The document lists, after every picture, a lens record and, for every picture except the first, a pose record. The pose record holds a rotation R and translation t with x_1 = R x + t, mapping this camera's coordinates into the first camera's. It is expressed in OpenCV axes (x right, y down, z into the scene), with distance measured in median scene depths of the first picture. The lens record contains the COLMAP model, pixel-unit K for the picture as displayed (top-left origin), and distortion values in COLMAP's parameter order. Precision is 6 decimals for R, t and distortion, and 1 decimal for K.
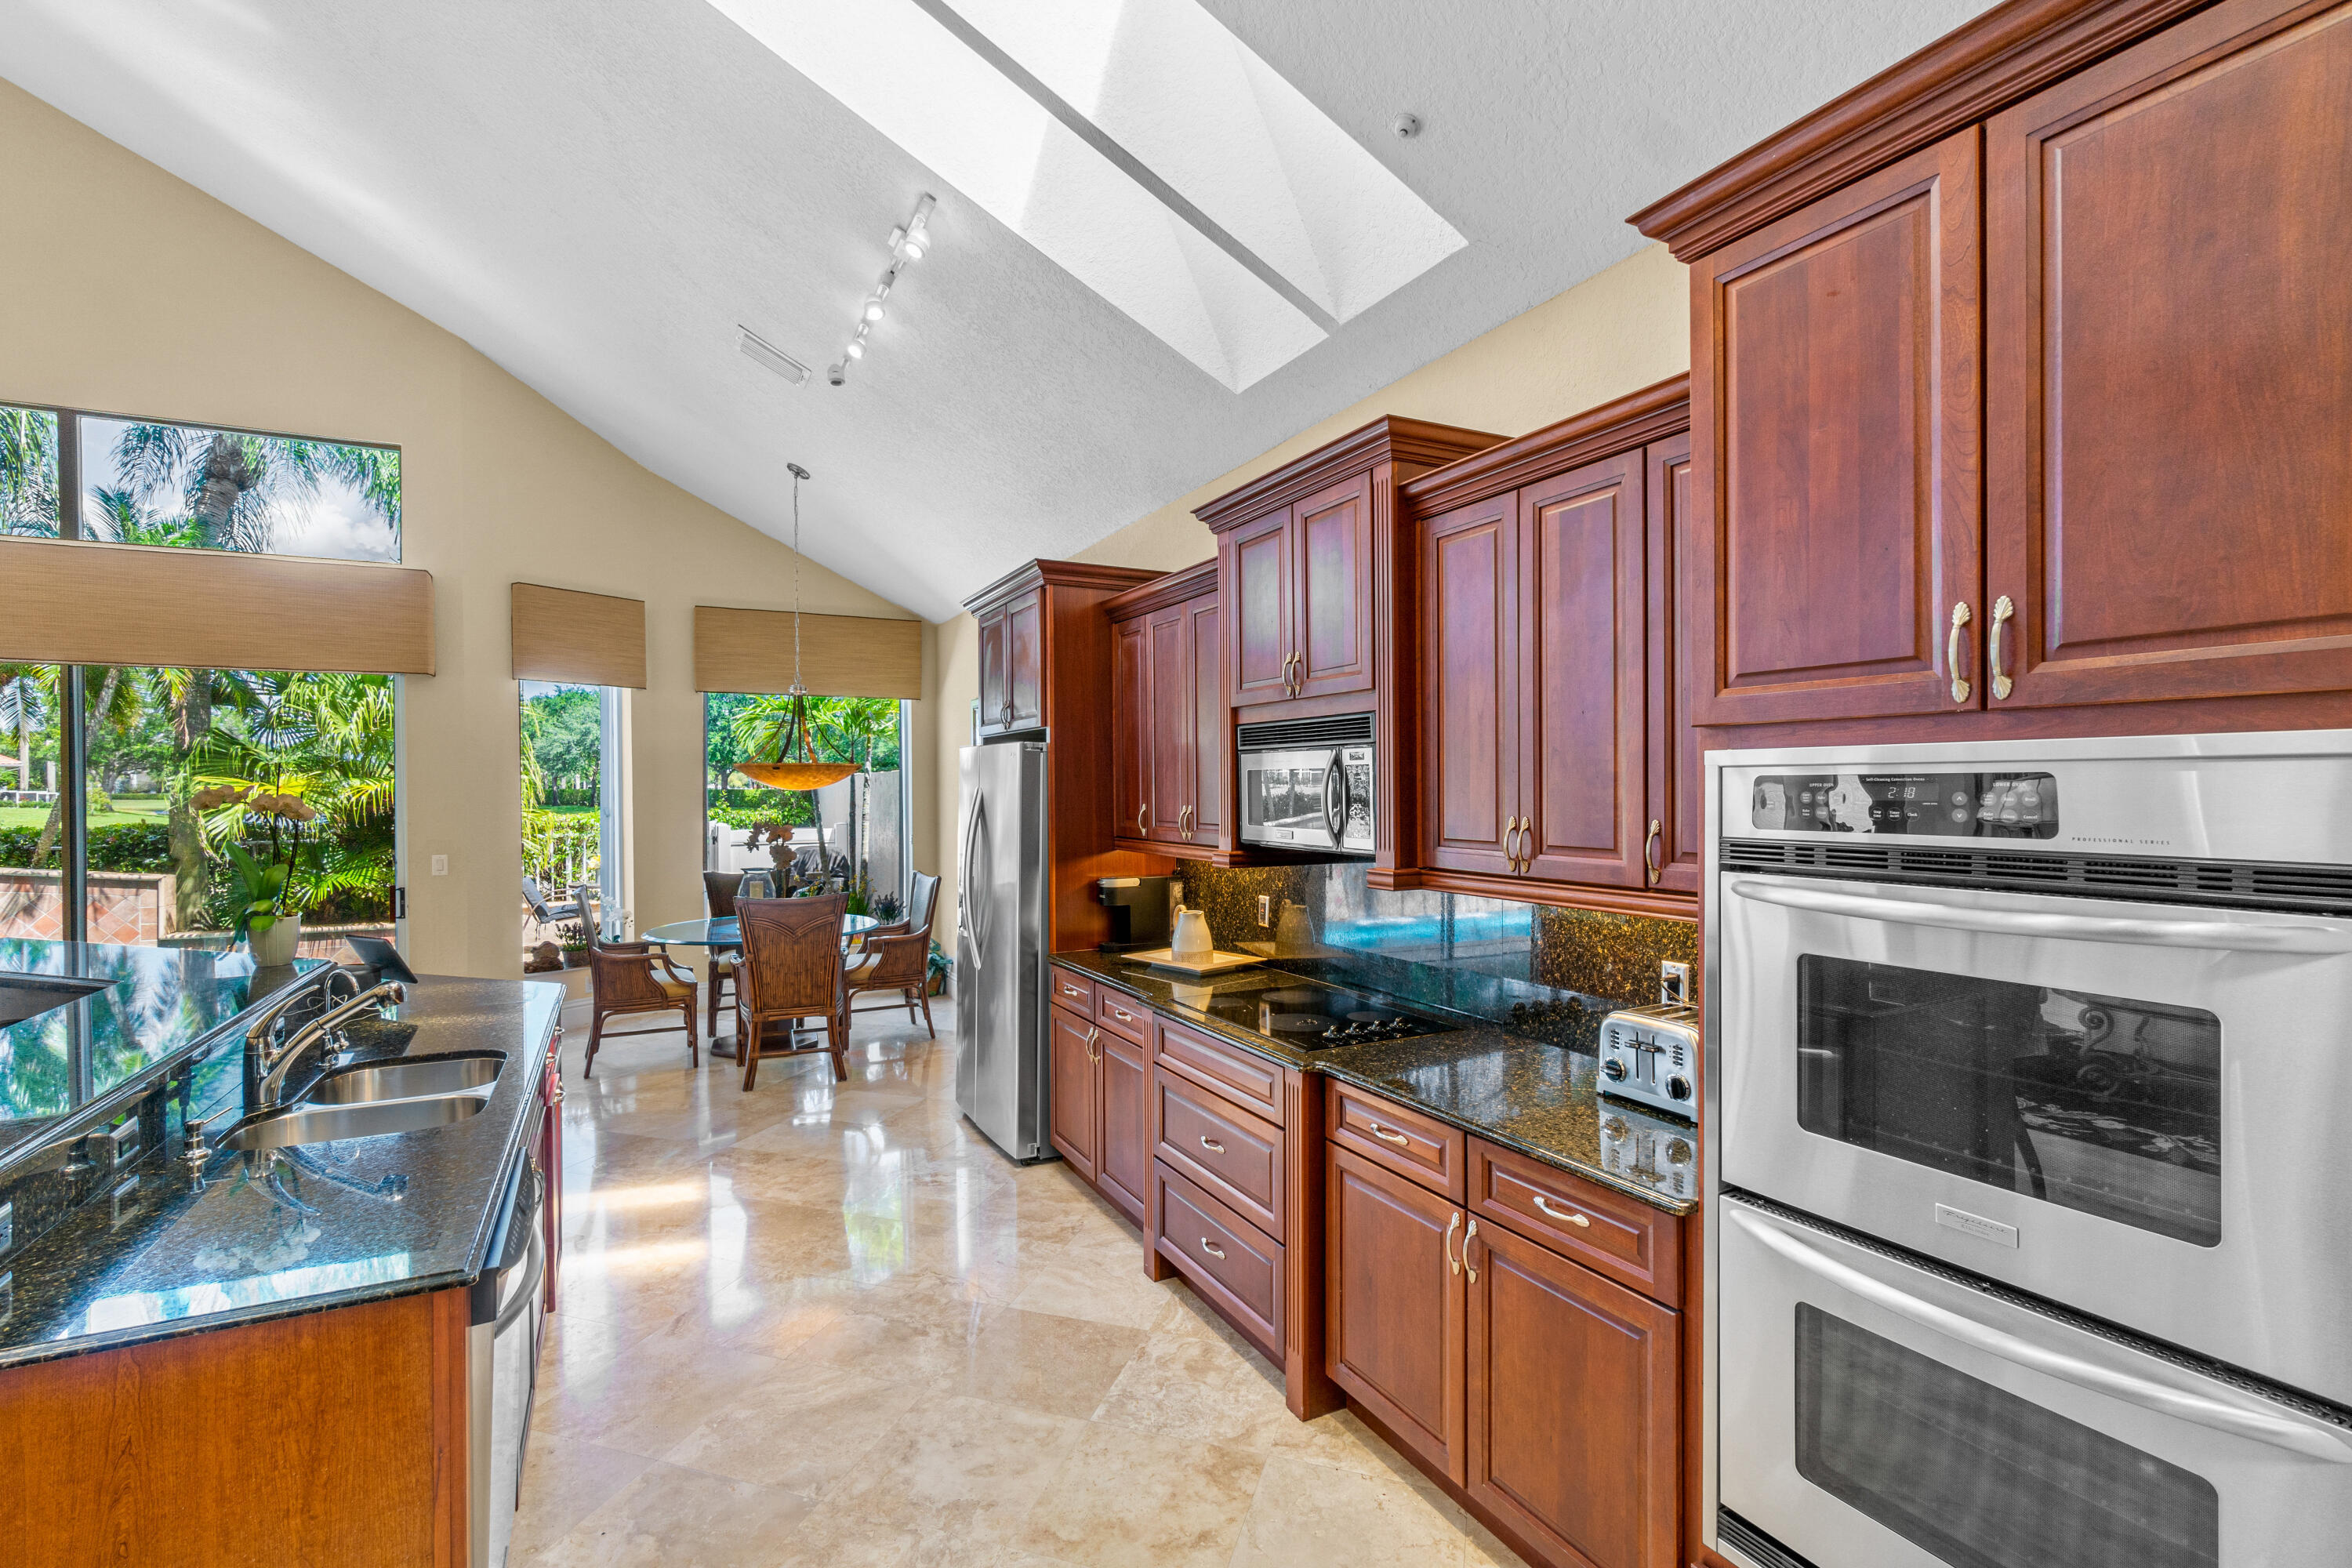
lens RADIAL K [[1042.0, 0, 1175.4], [0, 1042.0, 792.3], [0, 0, 1]] dist [-0.012032, 0.000631]
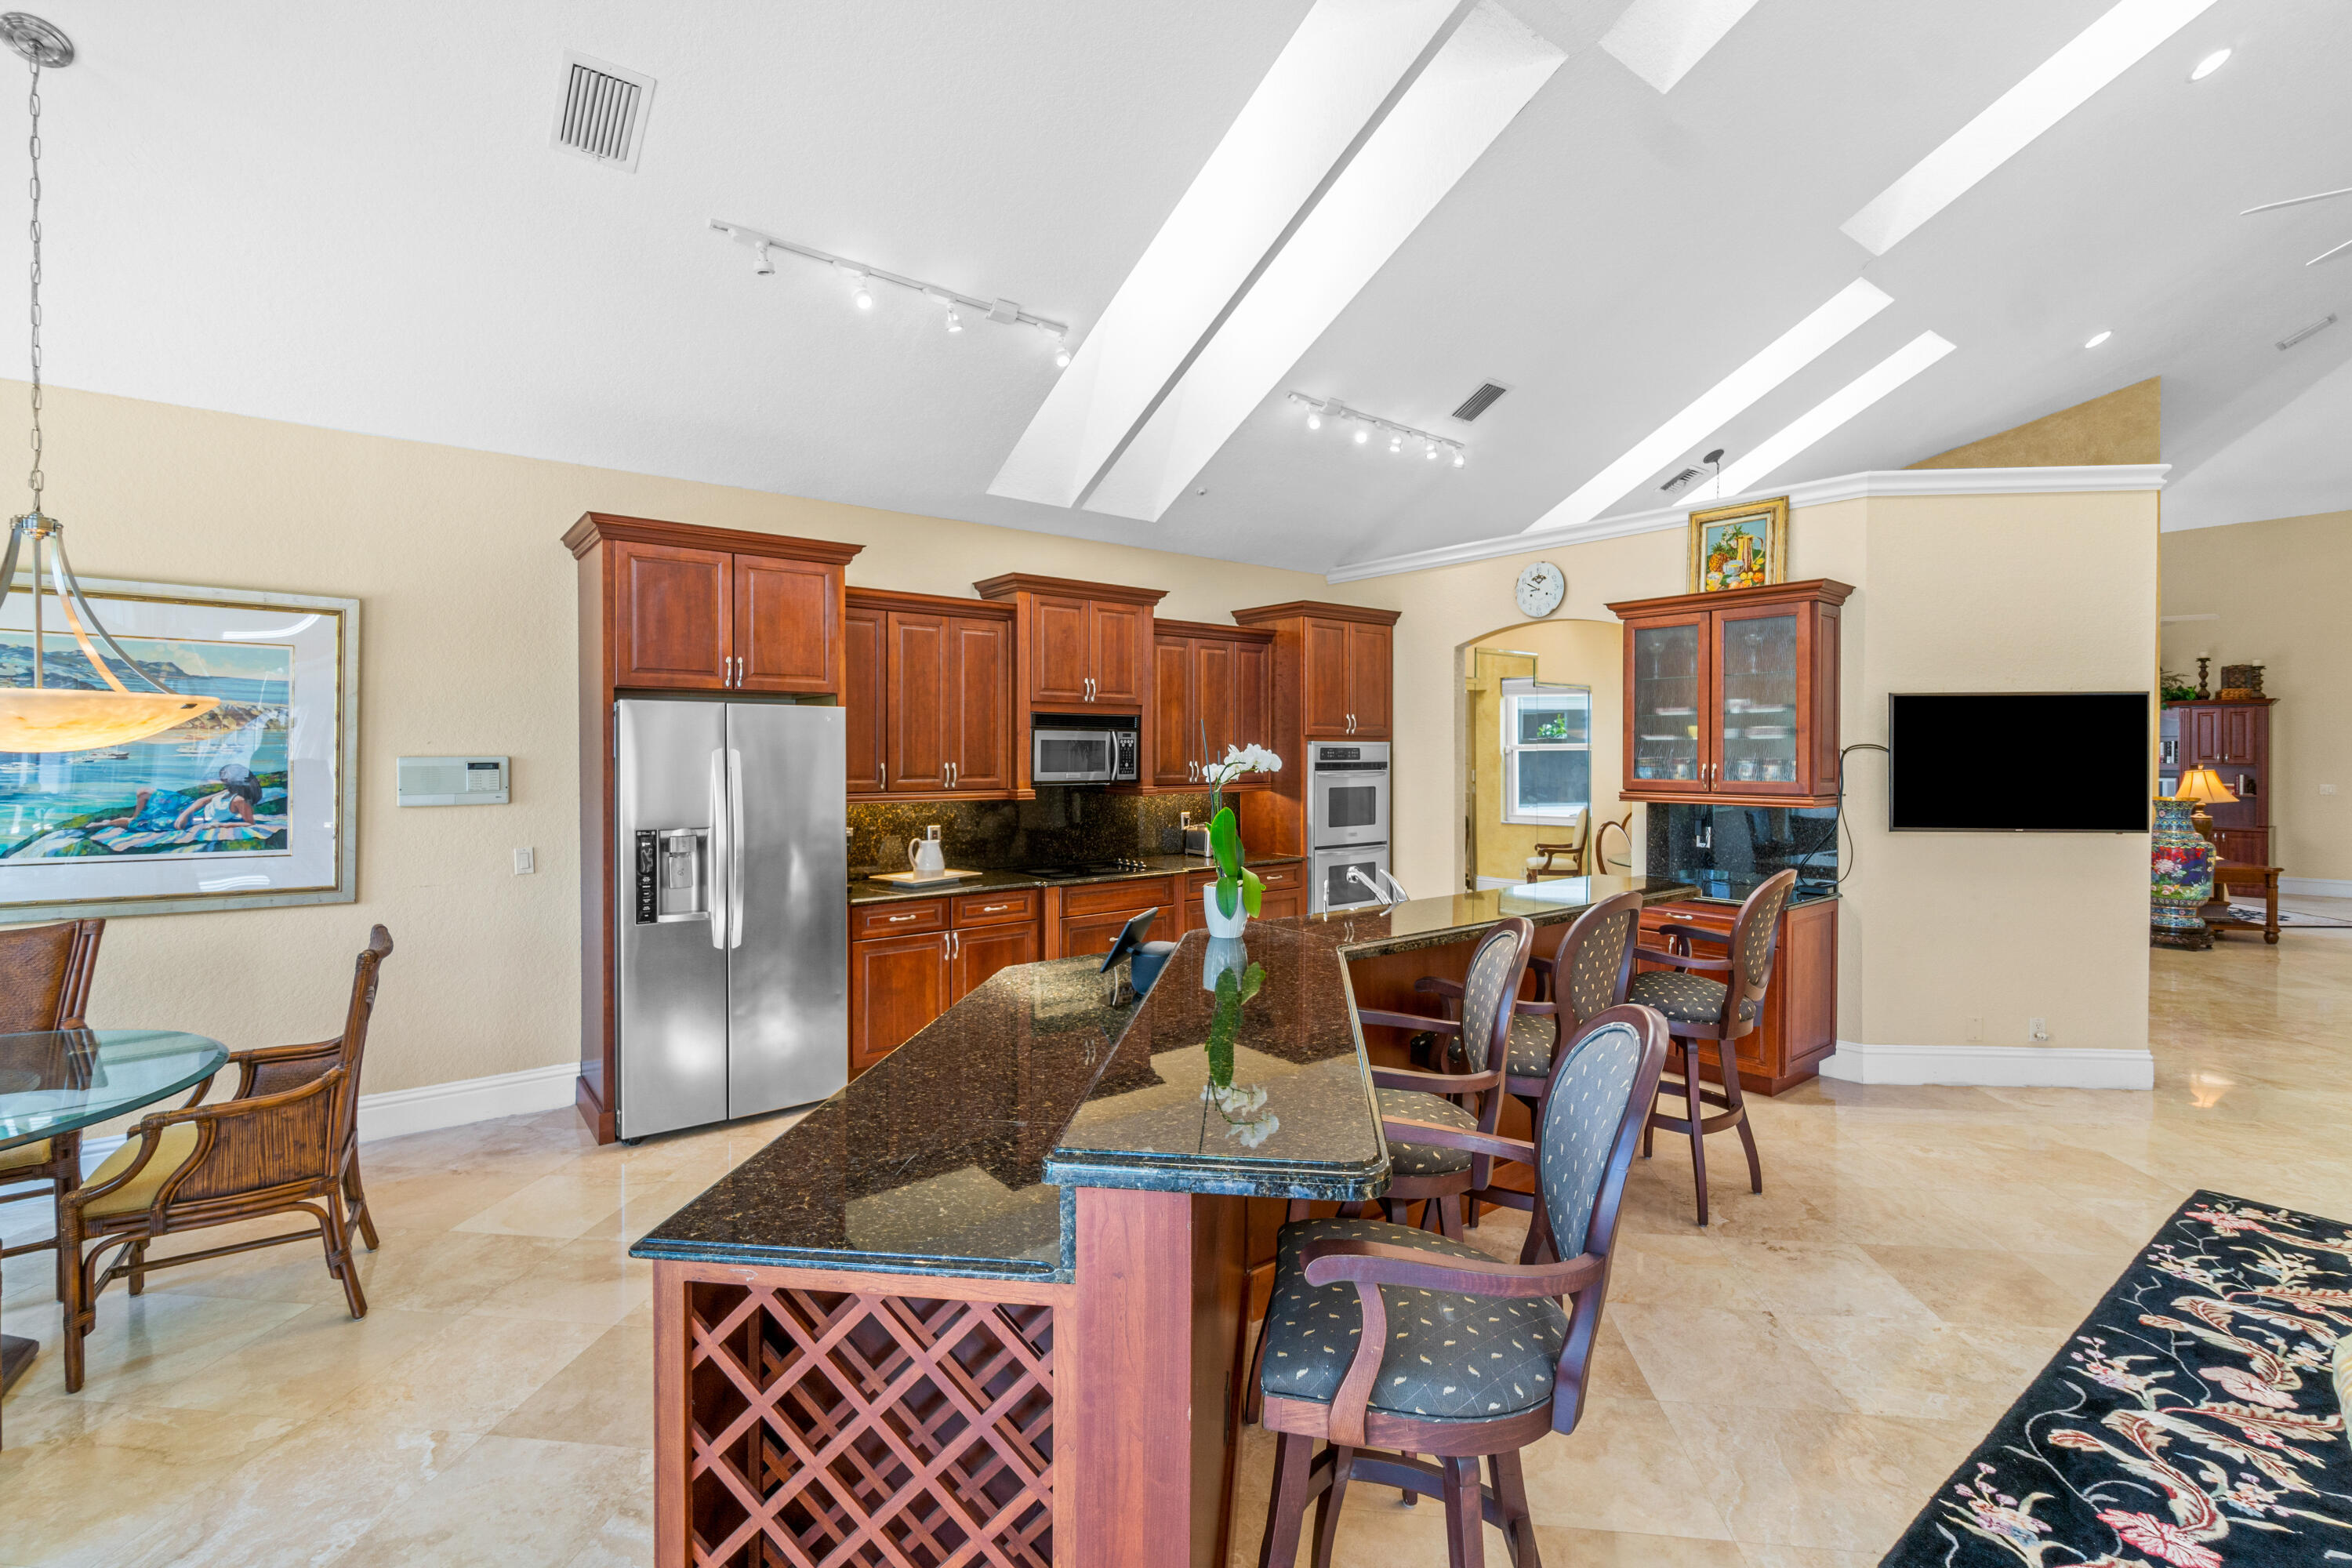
lens RADIAL K [[1036.1, 0, 1186.8], [0, 1036.1, 761.6], [0, 0, 1]] dist [-0.002268, 0.001042]
pose [[-0.191587, -0.007327, 0.981448, -1.296789], [0.004803, 0.999953, 0.008402, 0.001001], [-0.981464, 0.006324, -0.191543, 0.872715]]
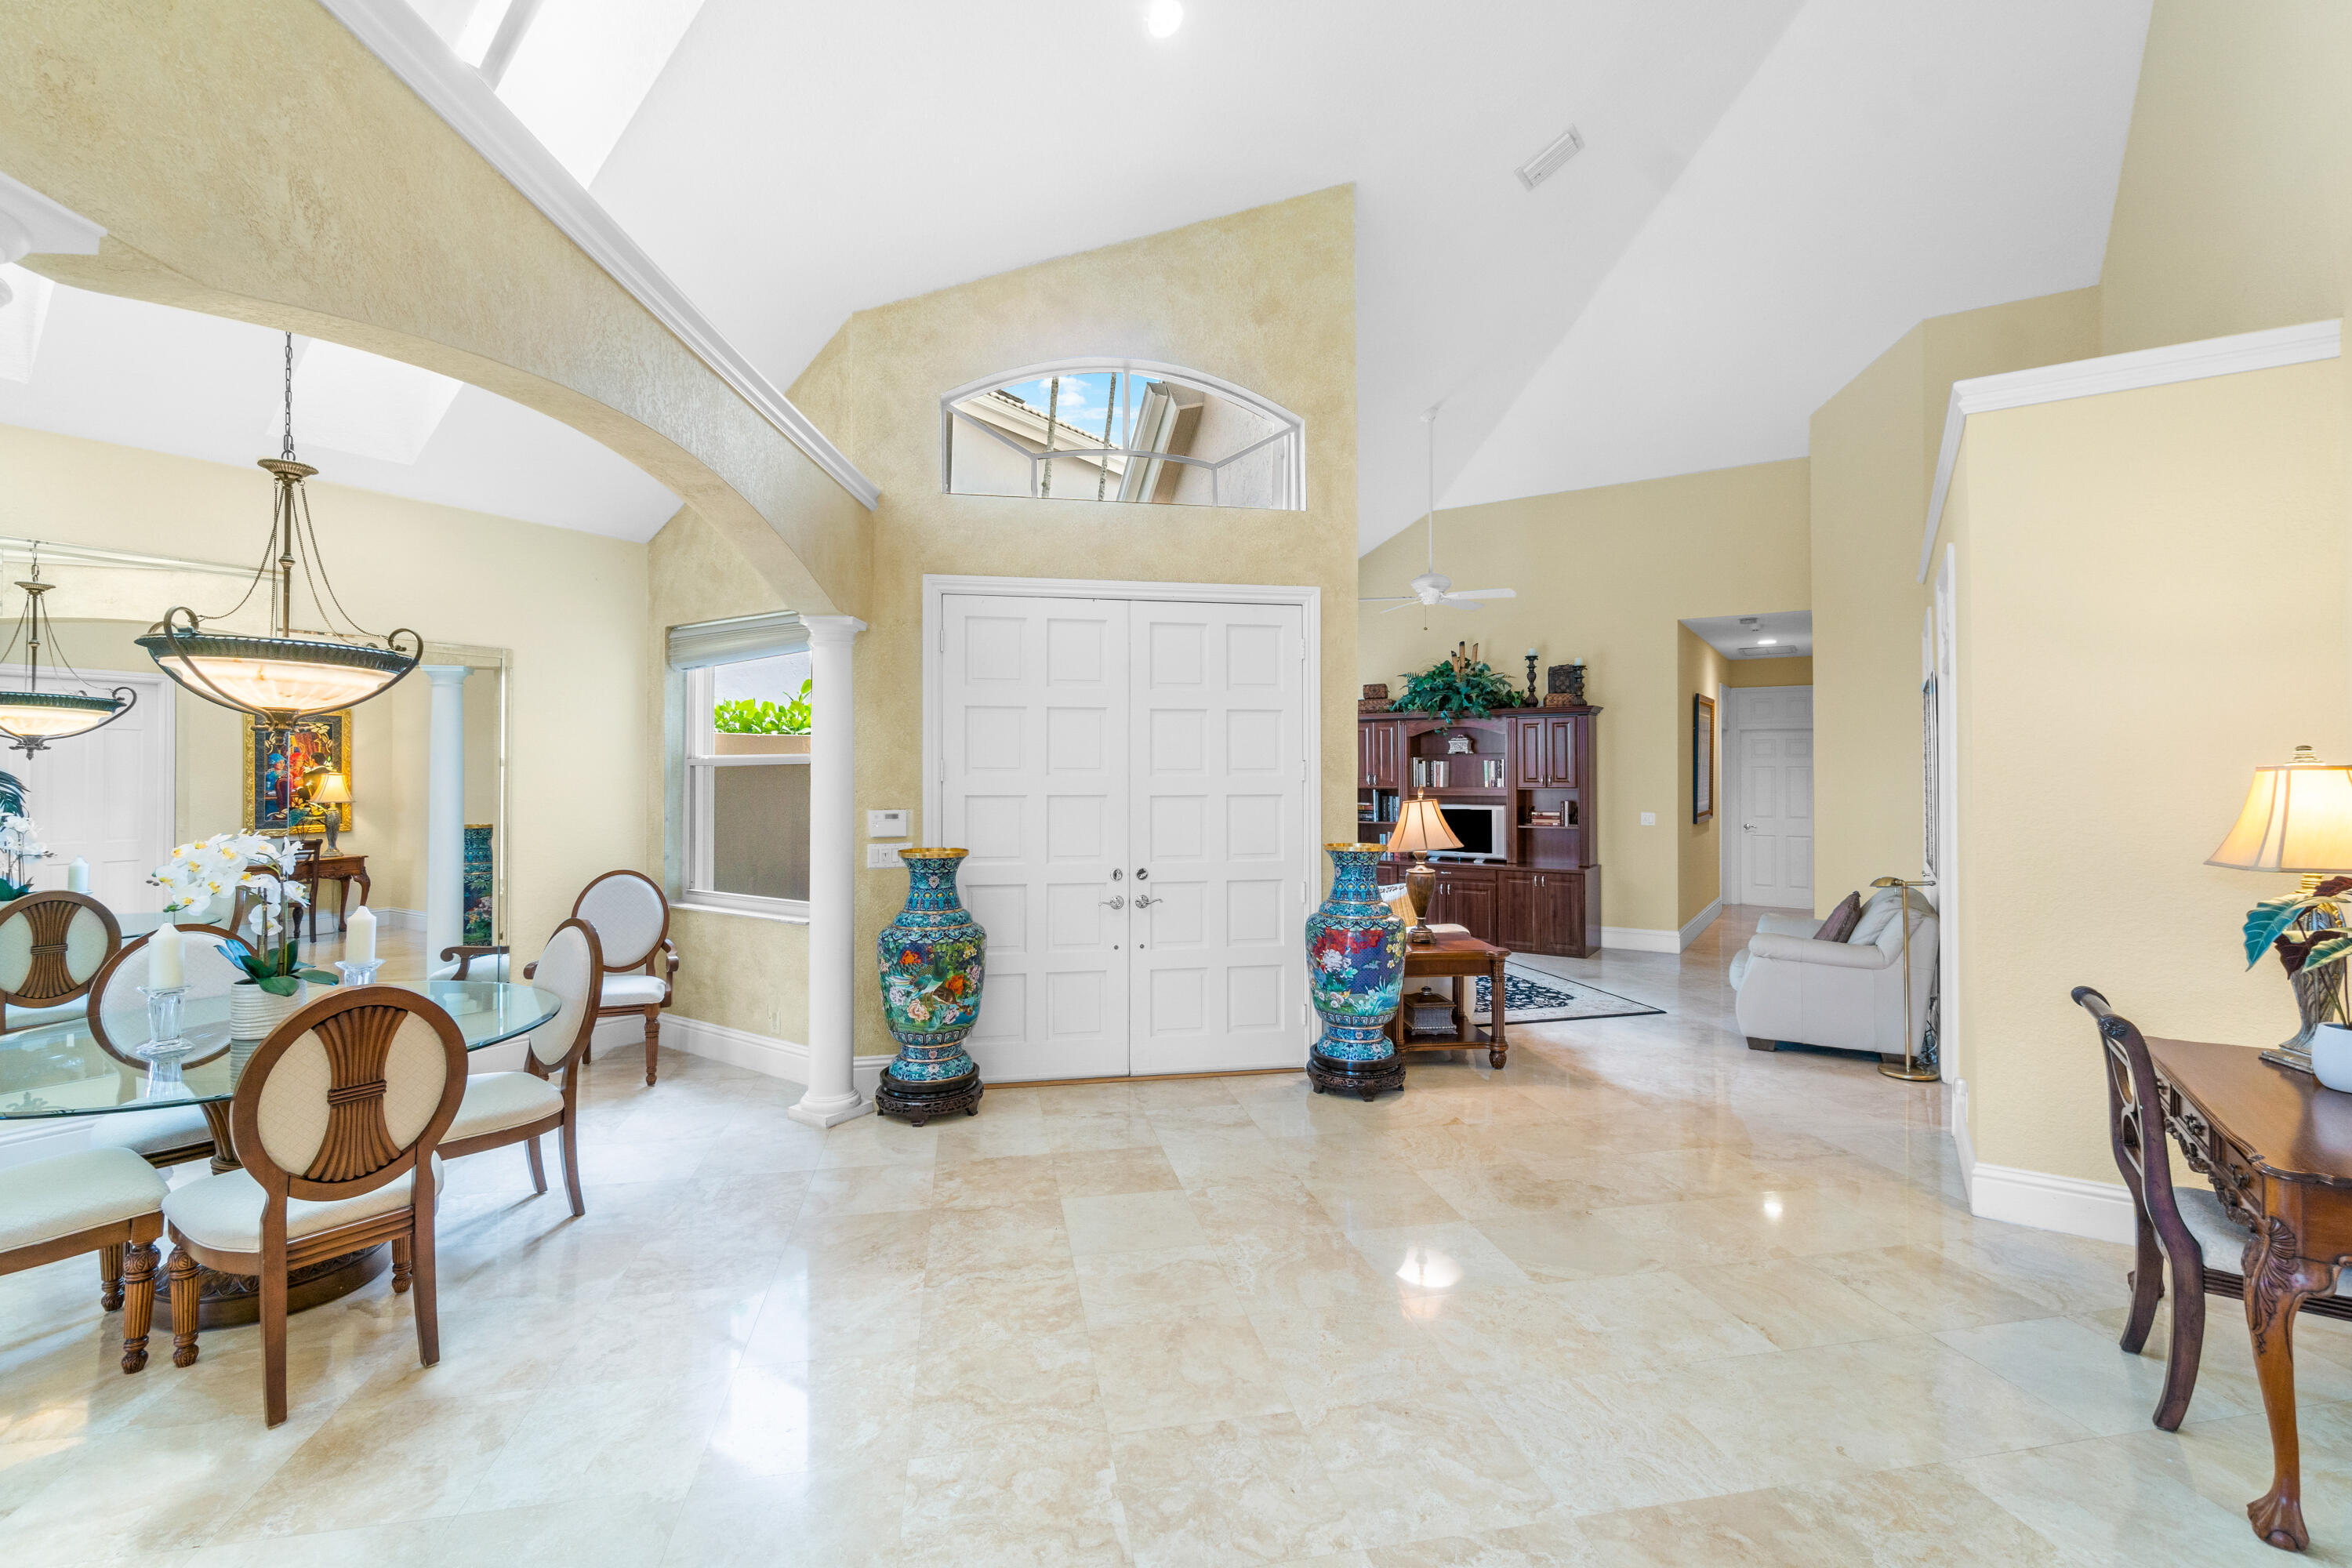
lens RADIAL K [[1036.1, 0, 1186.8], [0, 1036.1, 761.6], [0, 0, 1]] dist [-0.002268, 0.001042]
pose [[-0.487679, 0.011953, 0.872941, -0.693122], [0.005017, 0.999928, -0.010889, 0.009306], [-0.873008, -0.000931, -0.487704, -0.573065]]
